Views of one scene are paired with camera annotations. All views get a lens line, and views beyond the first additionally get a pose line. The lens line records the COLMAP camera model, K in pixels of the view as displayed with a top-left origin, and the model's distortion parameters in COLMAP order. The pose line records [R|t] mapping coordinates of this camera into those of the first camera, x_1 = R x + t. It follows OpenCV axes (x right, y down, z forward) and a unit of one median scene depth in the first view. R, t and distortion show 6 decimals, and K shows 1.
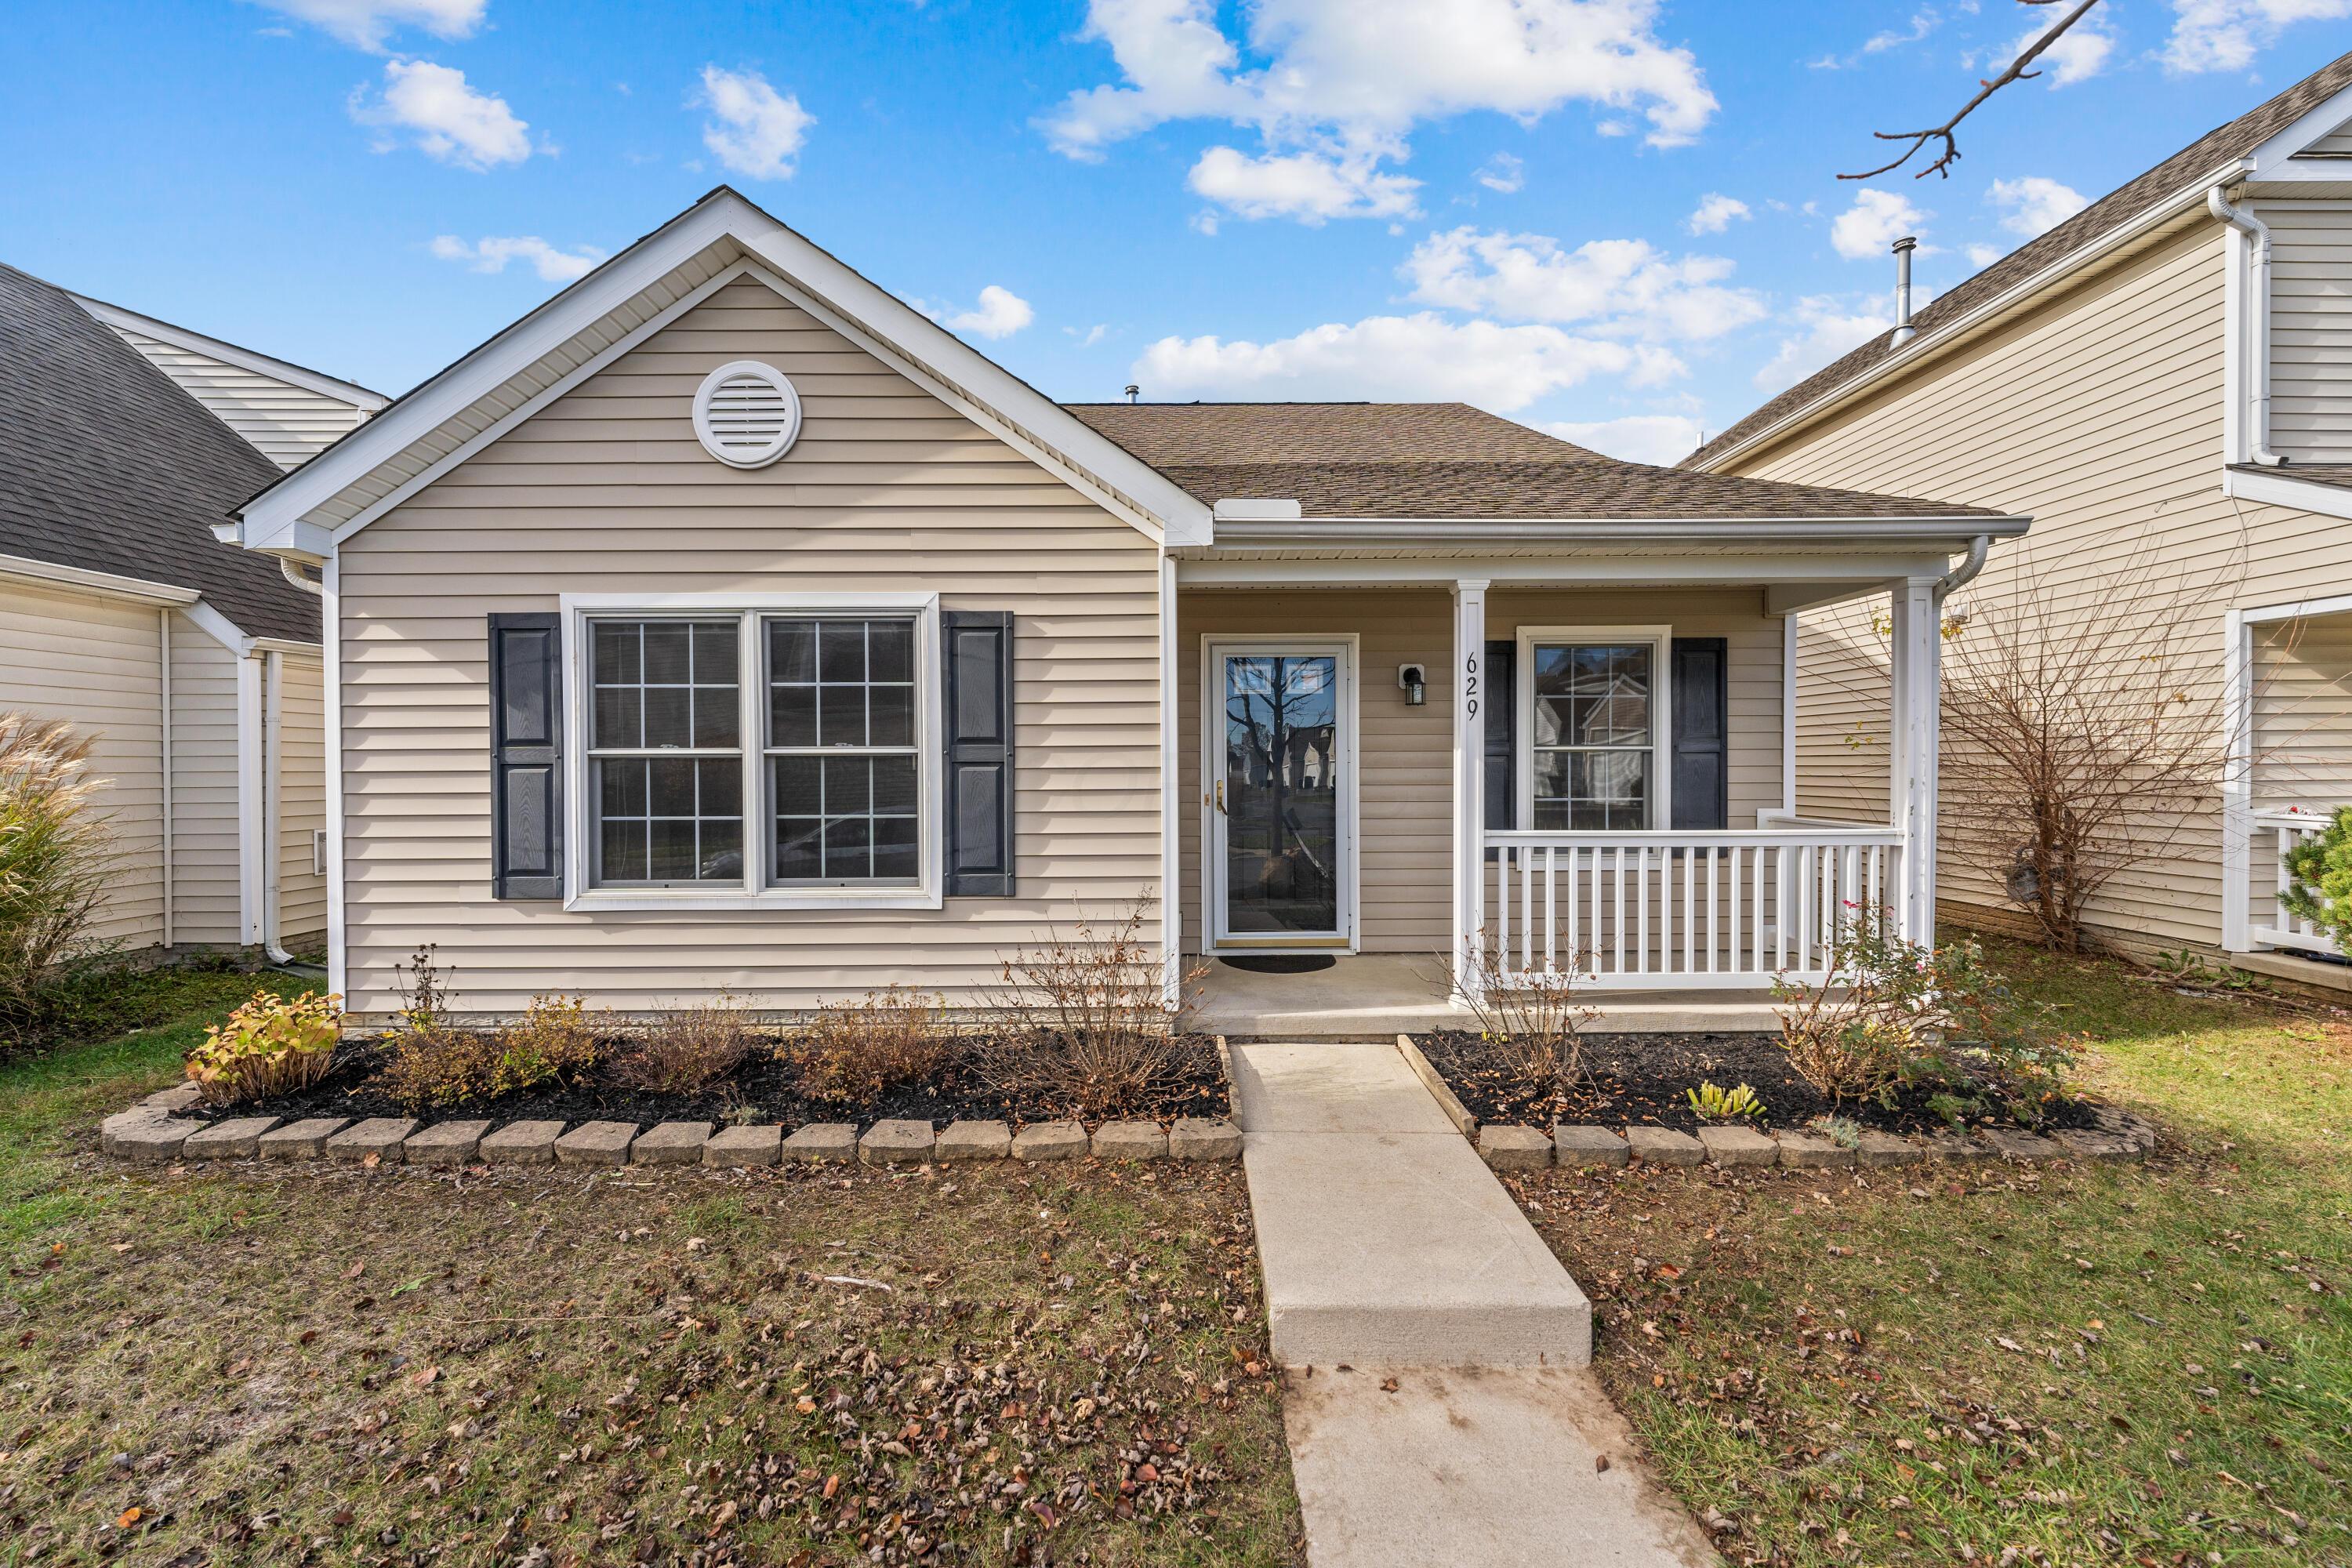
lens RADIAL K [[946.3, 0, 1176.0], [0, 946.3, 784.0], [0, 0, 1]] dist [0.001864, -0.000161]
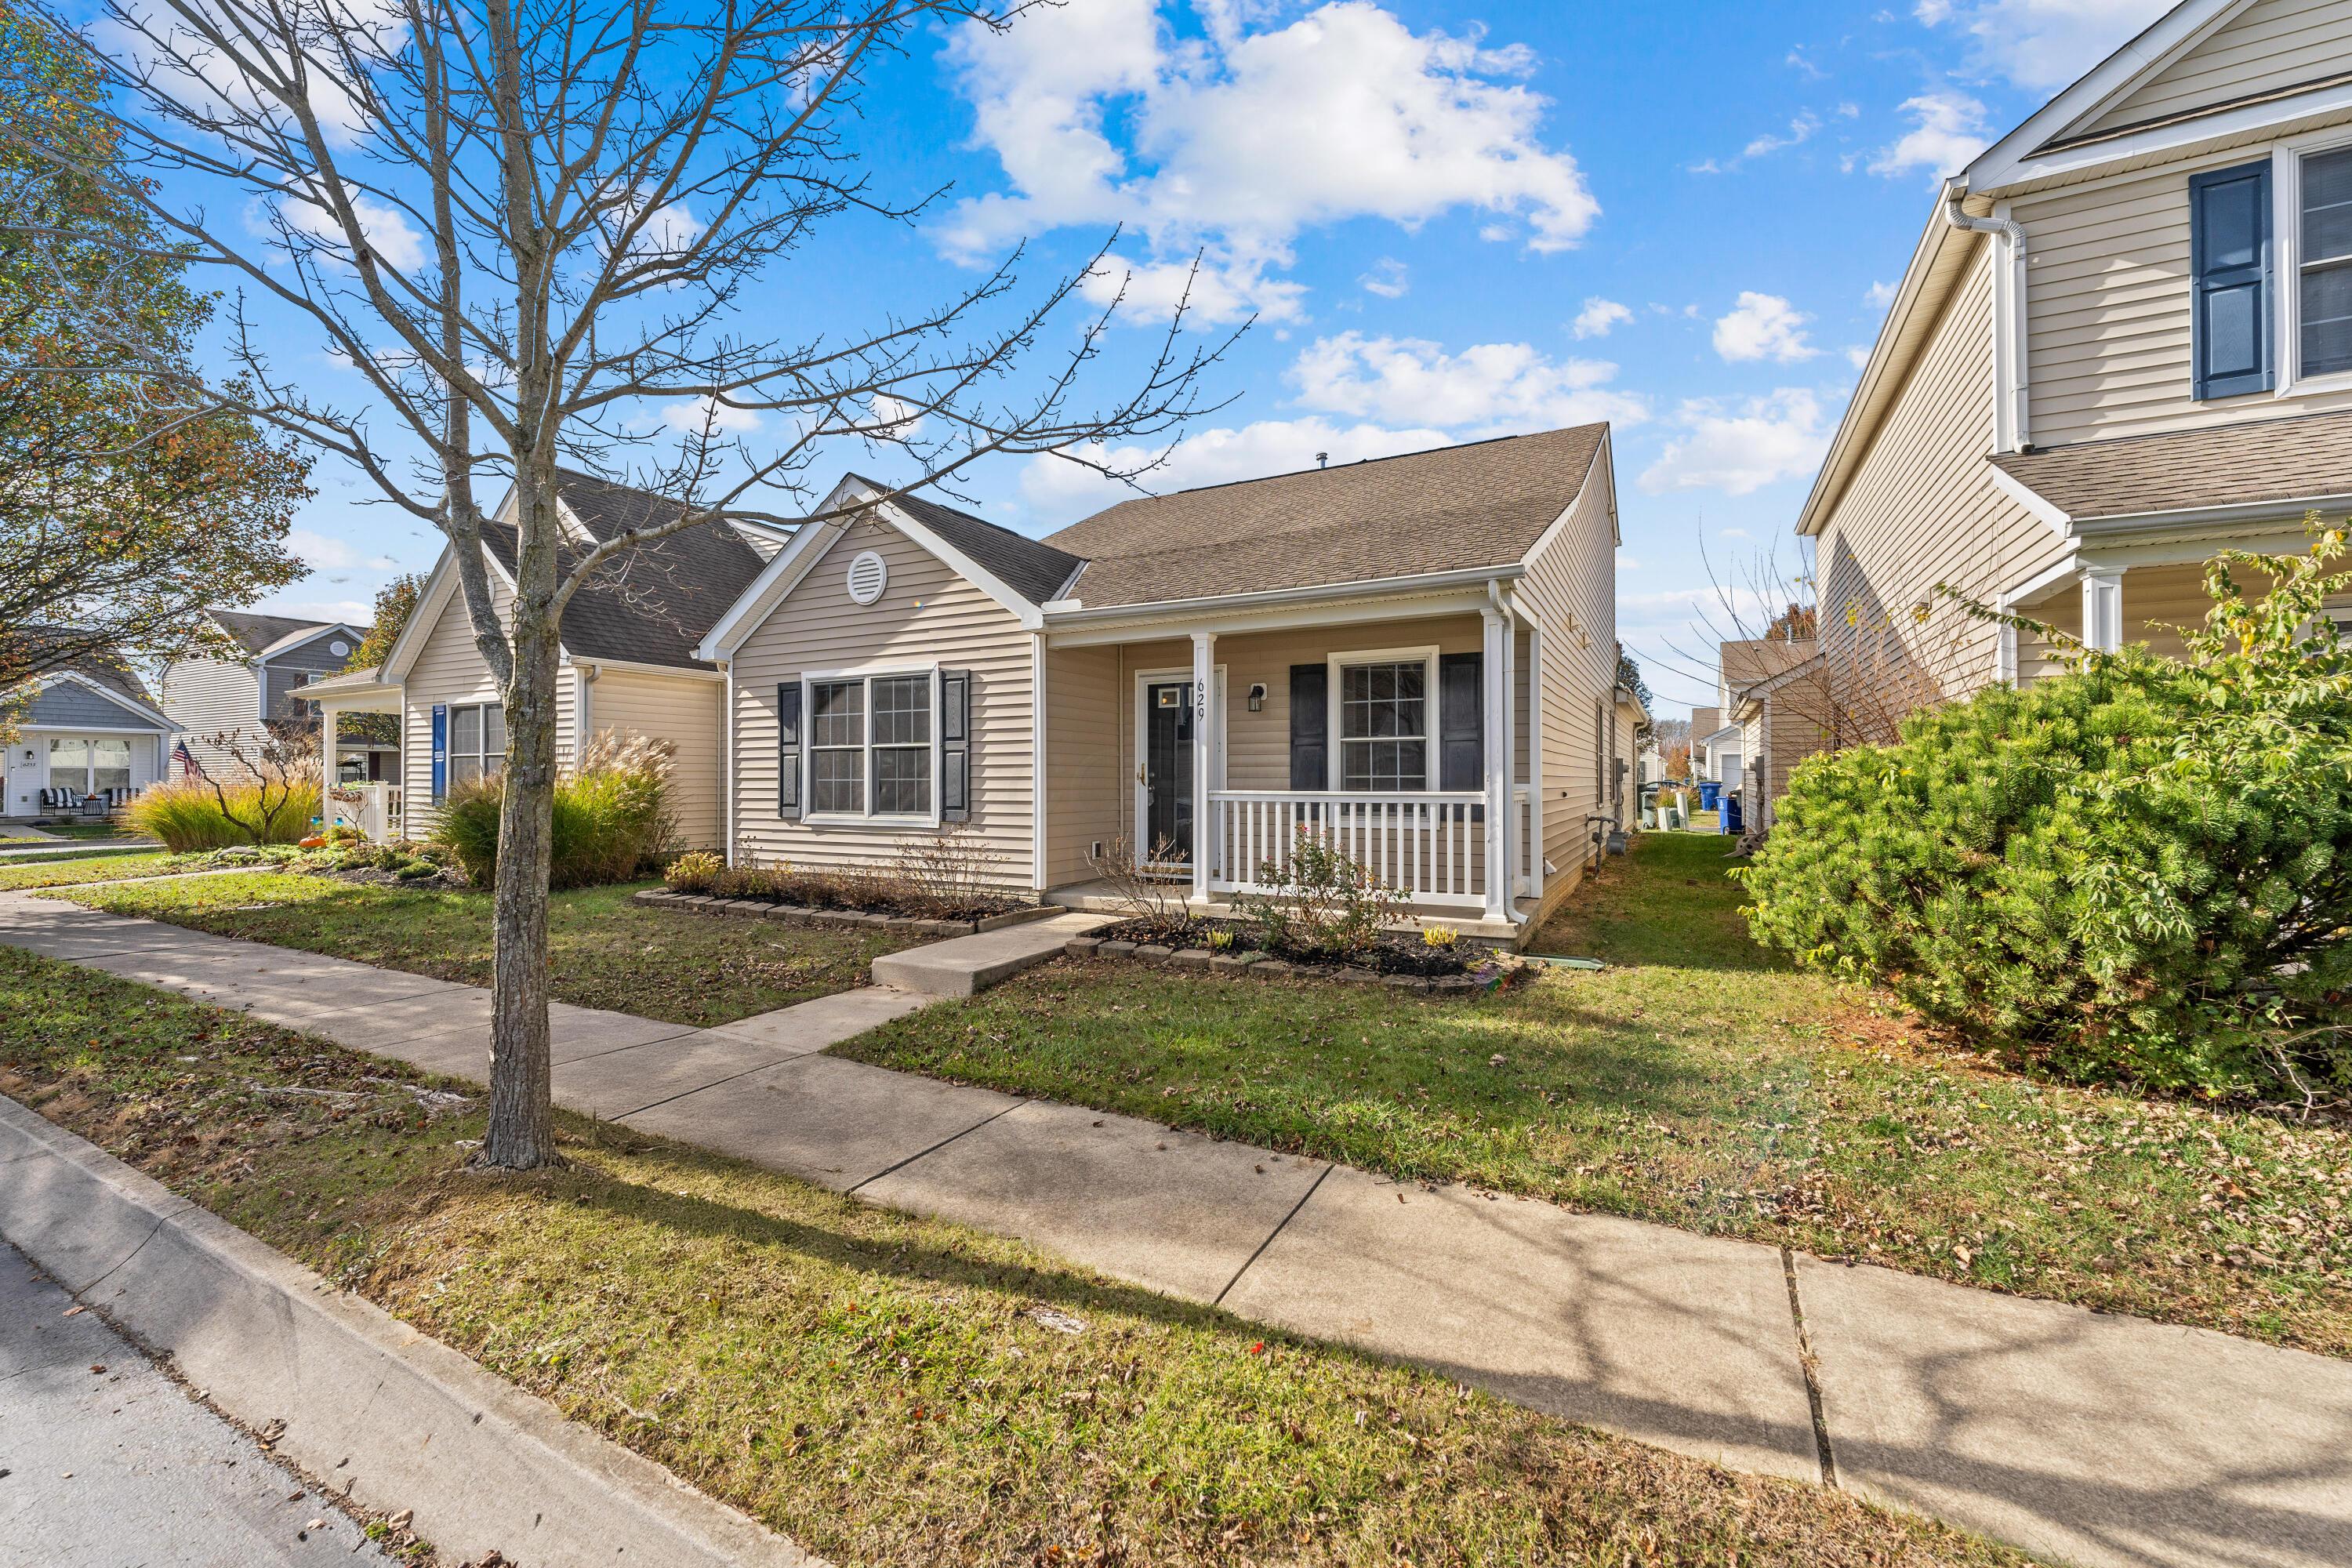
lens RADIAL K [[946.3, 0, 1176.0], [0, 946.3, 784.0], [0, 0, 1]] dist [0.001864, -0.000161]
pose [[0.878391, 0.005041, -0.477916, 1.069565], [-0.012186, 0.999856, -0.011852, 0.060129], [0.477787, 0.016234, 0.878326, -0.434573]]
